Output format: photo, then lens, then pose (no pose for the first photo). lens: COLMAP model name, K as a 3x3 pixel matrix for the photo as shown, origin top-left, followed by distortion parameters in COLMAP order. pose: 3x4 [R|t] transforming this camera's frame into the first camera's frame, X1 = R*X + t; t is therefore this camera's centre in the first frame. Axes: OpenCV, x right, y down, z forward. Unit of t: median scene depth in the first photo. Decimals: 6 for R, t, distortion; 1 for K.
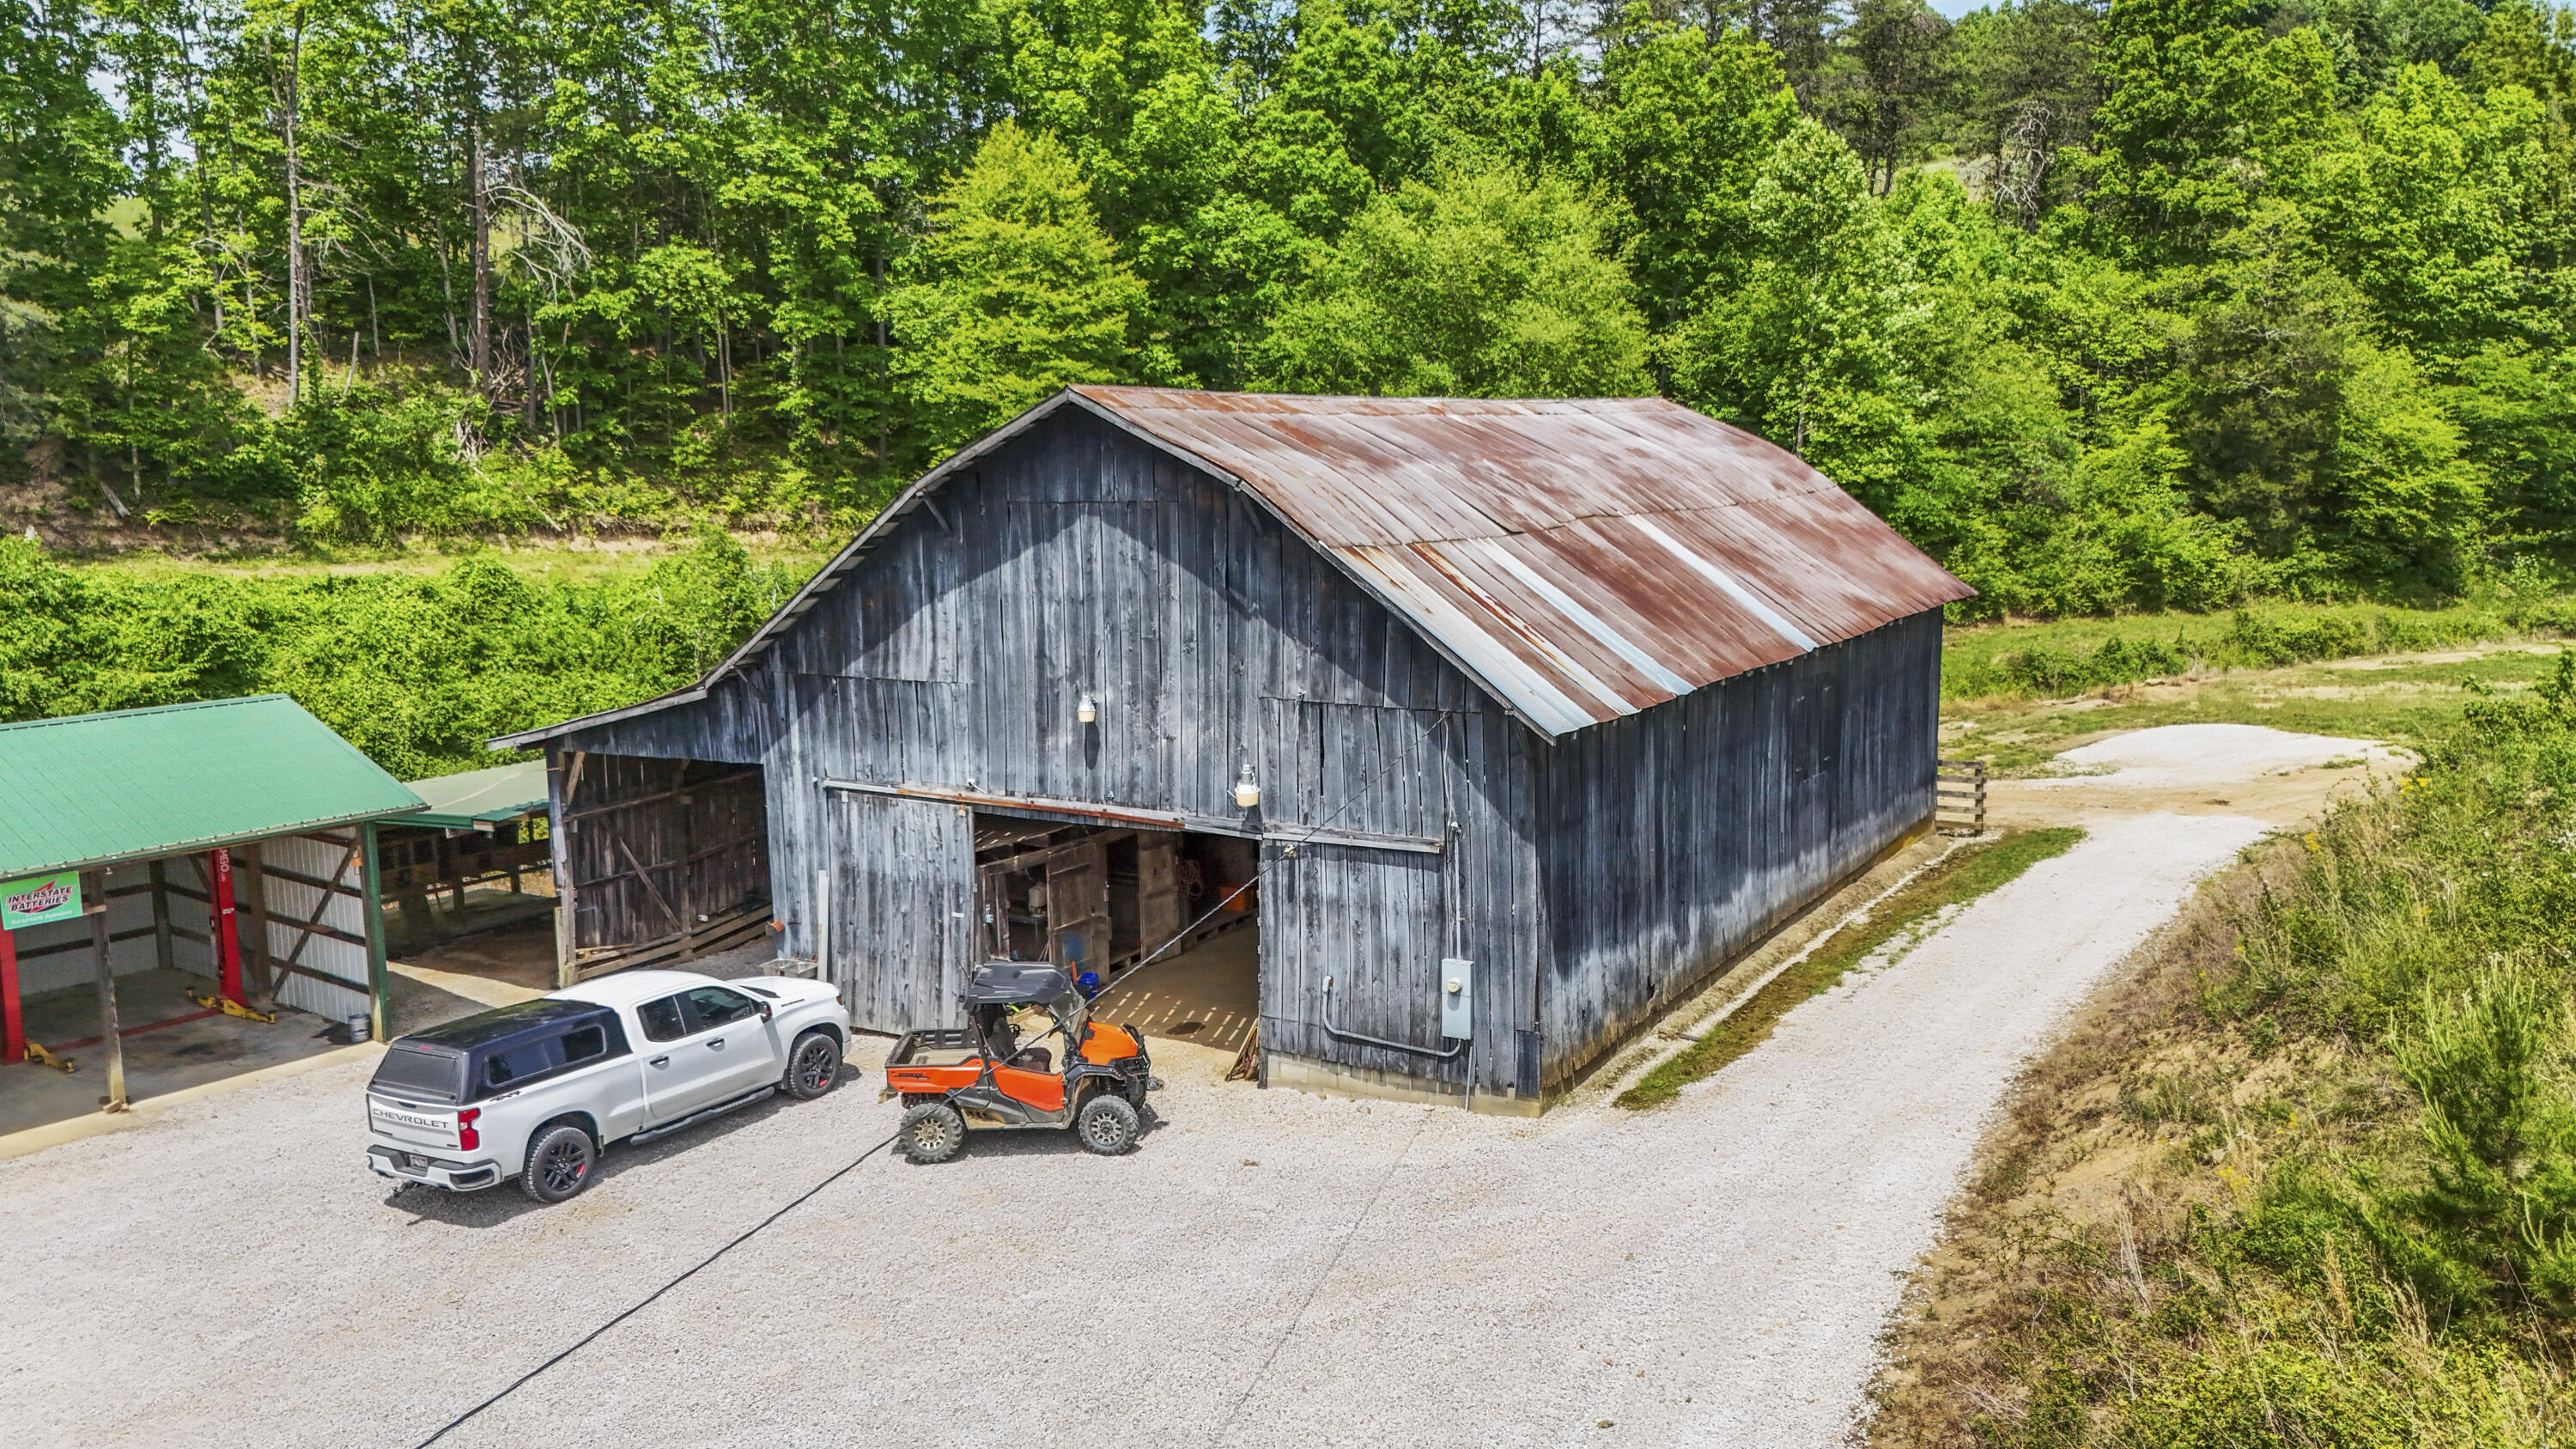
lens RADIAL K [[1909.6, 0, 1288.0], [0, 1909.6, 724.5], [0, 0, 1]] dist [0.079412, -0.067893]
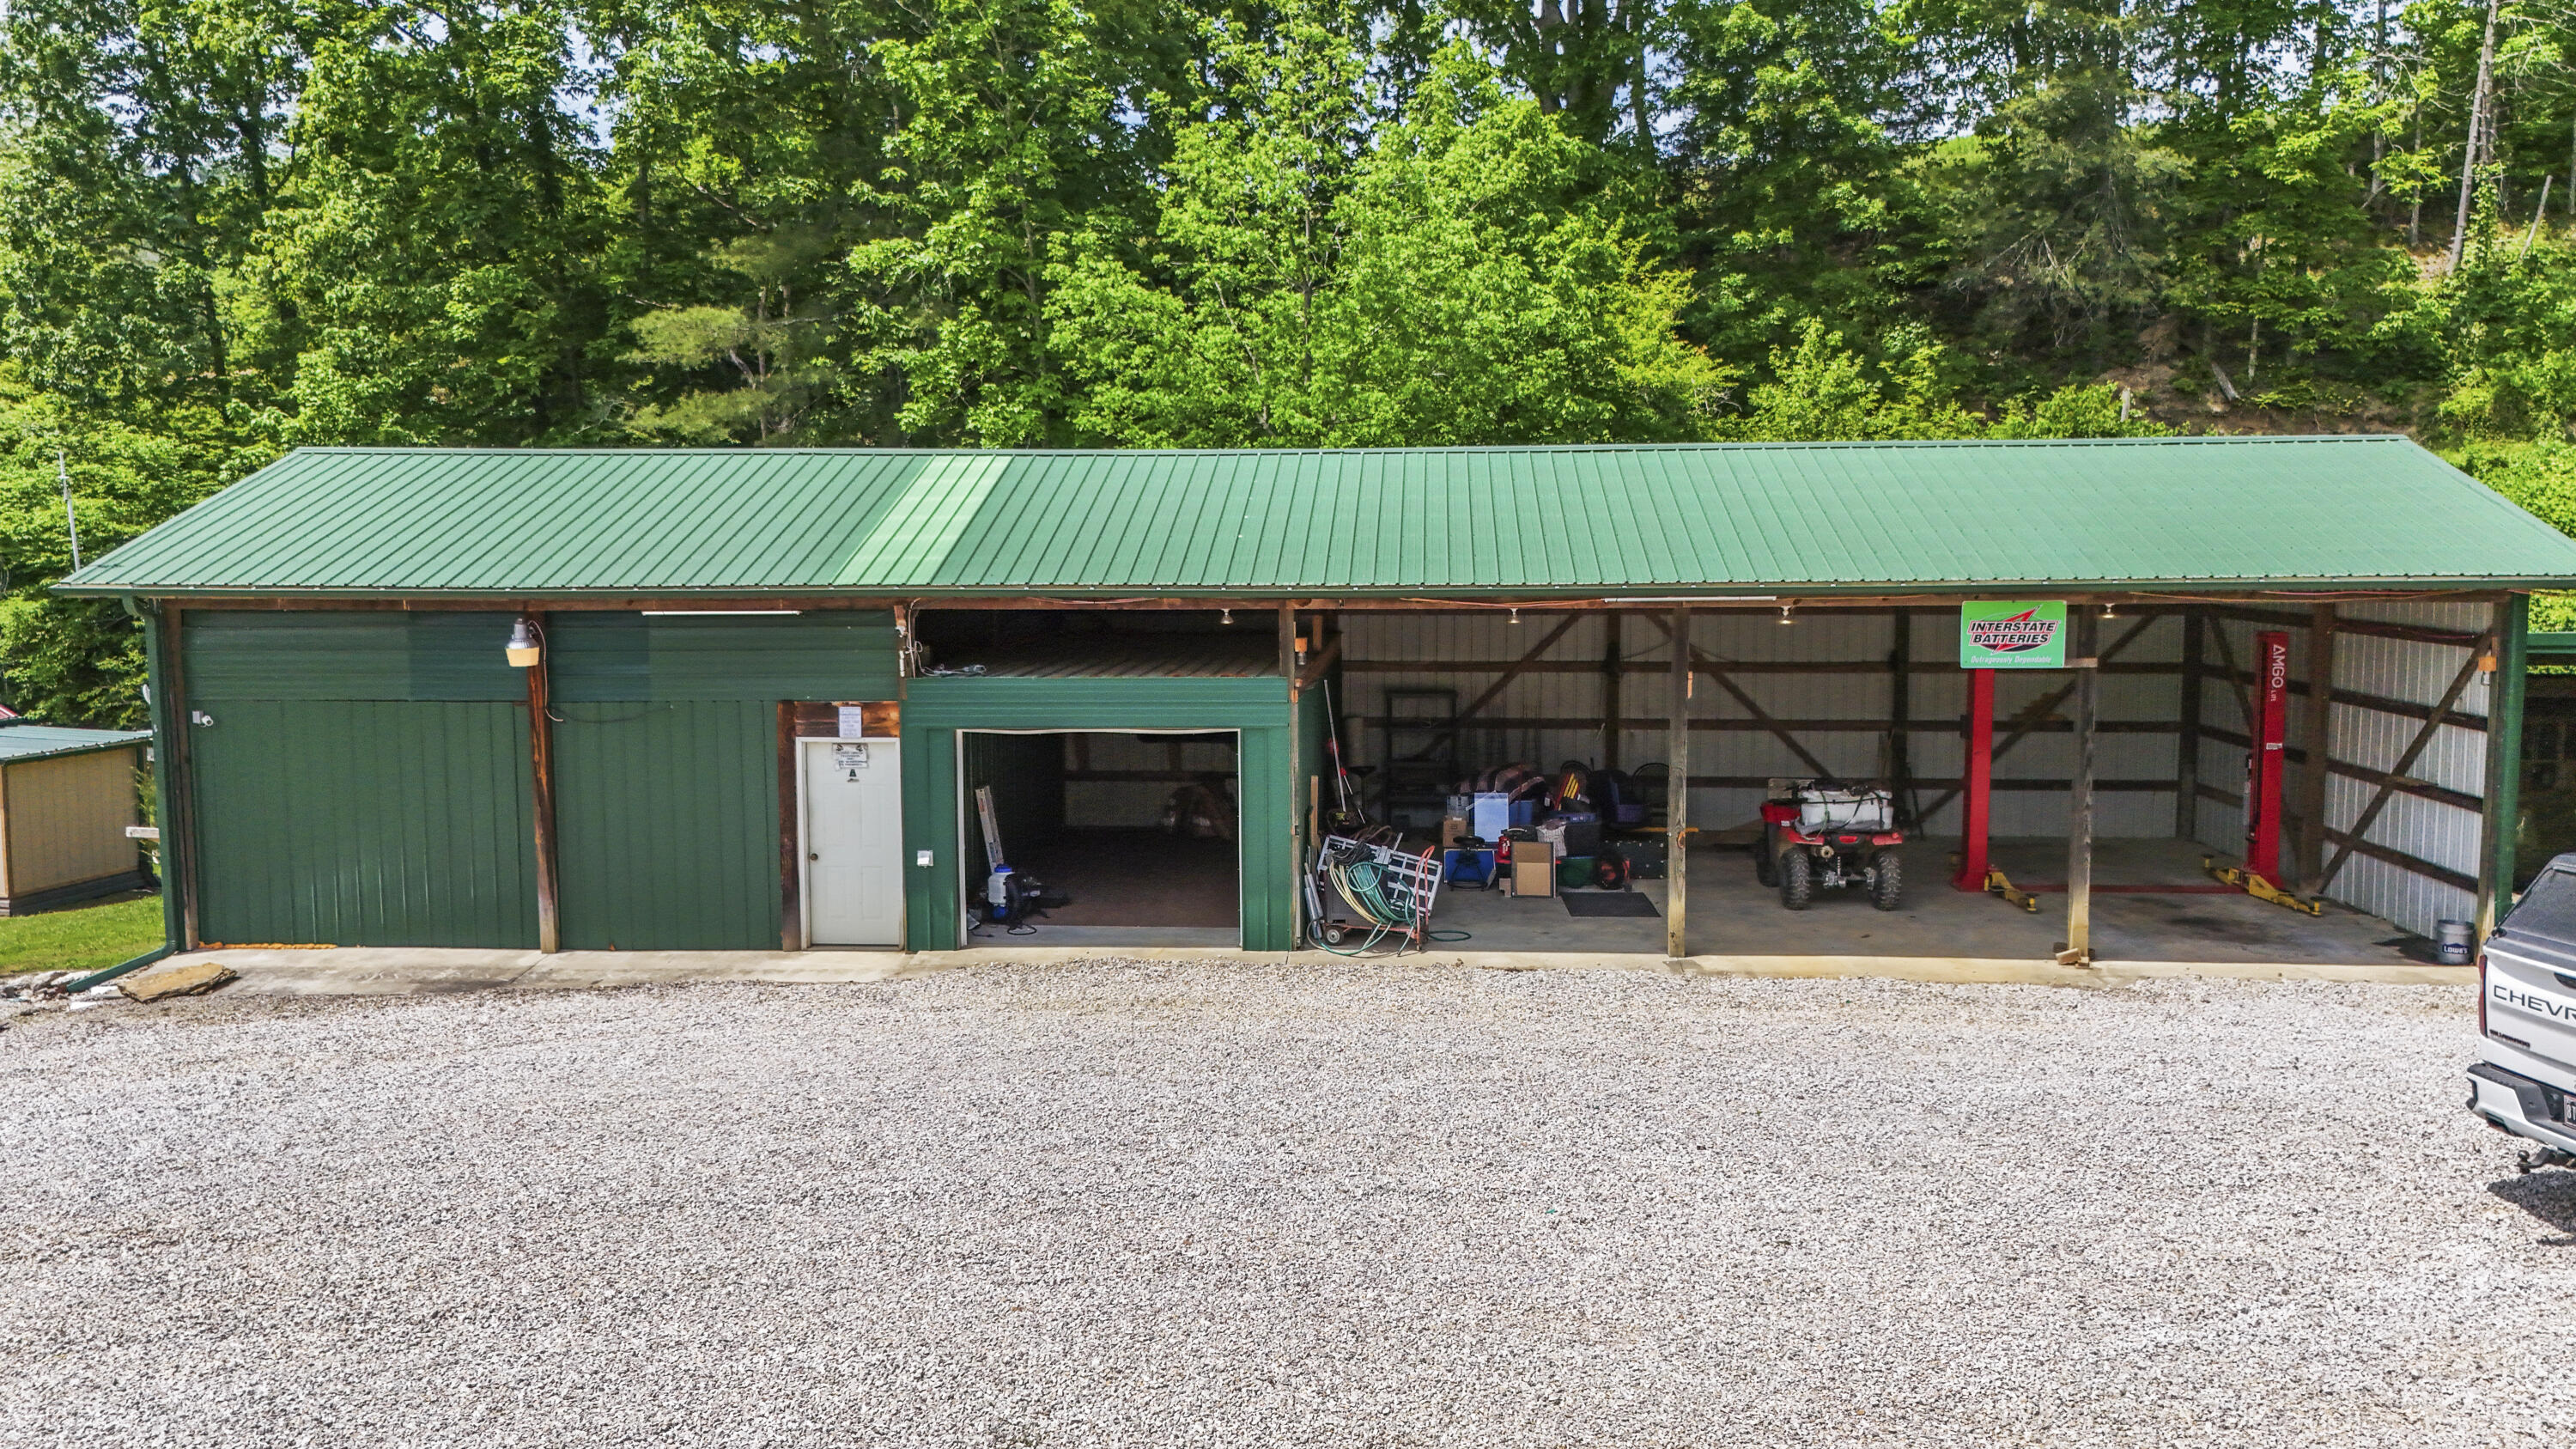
lens RADIAL K [[1909.6, 0, 1288.0], [0, 1909.6, 724.5], [0, 0, 1]] dist [0.079412, -0.067893]
pose [[0.544405, 0.094827, -0.833445, -0.168610], [-0.120083, 0.992166, 0.034448, 0.109018], [0.830182, 0.081329, 0.551528, 0.340509]]
